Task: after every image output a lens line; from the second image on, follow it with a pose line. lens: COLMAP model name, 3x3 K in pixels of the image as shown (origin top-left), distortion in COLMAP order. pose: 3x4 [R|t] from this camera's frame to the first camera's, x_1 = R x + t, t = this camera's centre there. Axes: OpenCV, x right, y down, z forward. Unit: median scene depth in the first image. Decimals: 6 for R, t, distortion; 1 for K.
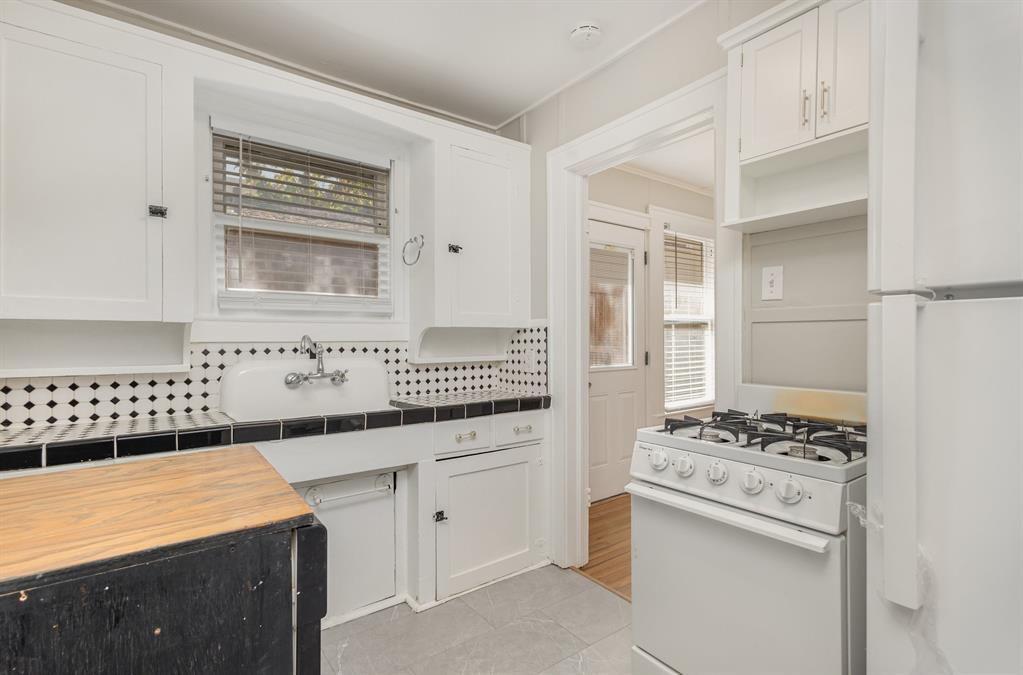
lens RADIAL K [[482.1, 0, 510.0], [0, 482.1, 340.0], [0, 0, 1]] dist [0.006229, 0.000125]
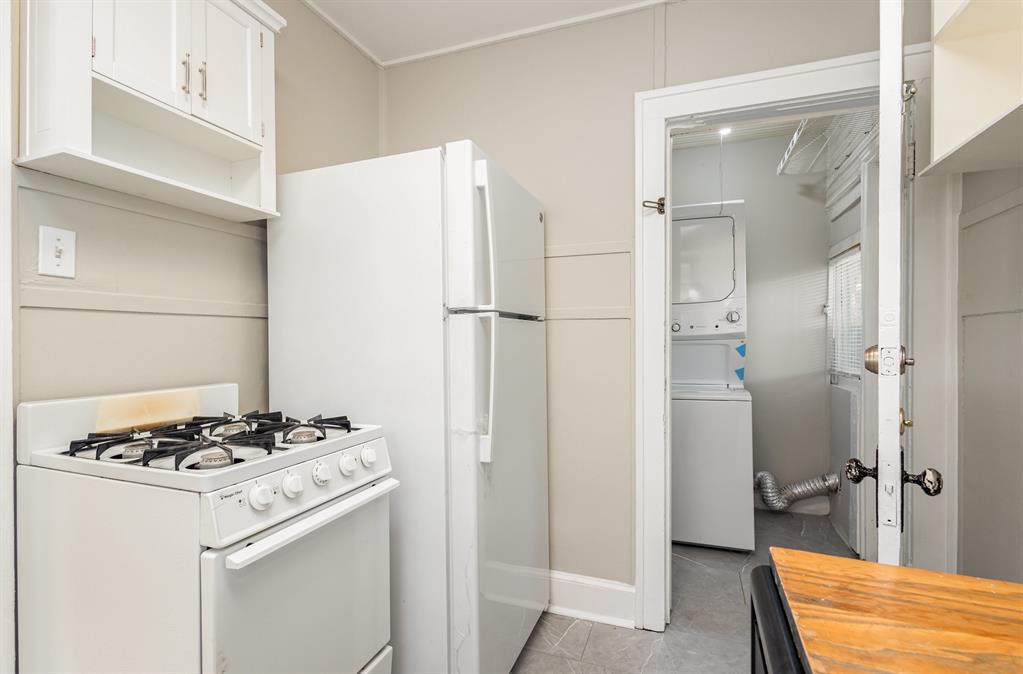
lens RADIAL K [[482.1, 0, 509.5], [0, 482.1, 334.2], [0, 0, 1]] dist [0.006229, 0.000125]
pose [[-0.538159, 0.002810, 0.842839, -0.758271], [0.004812, 0.999988, -0.000262, 0.006805], [-0.842830, 0.003914, -0.538166, 1.601636]]
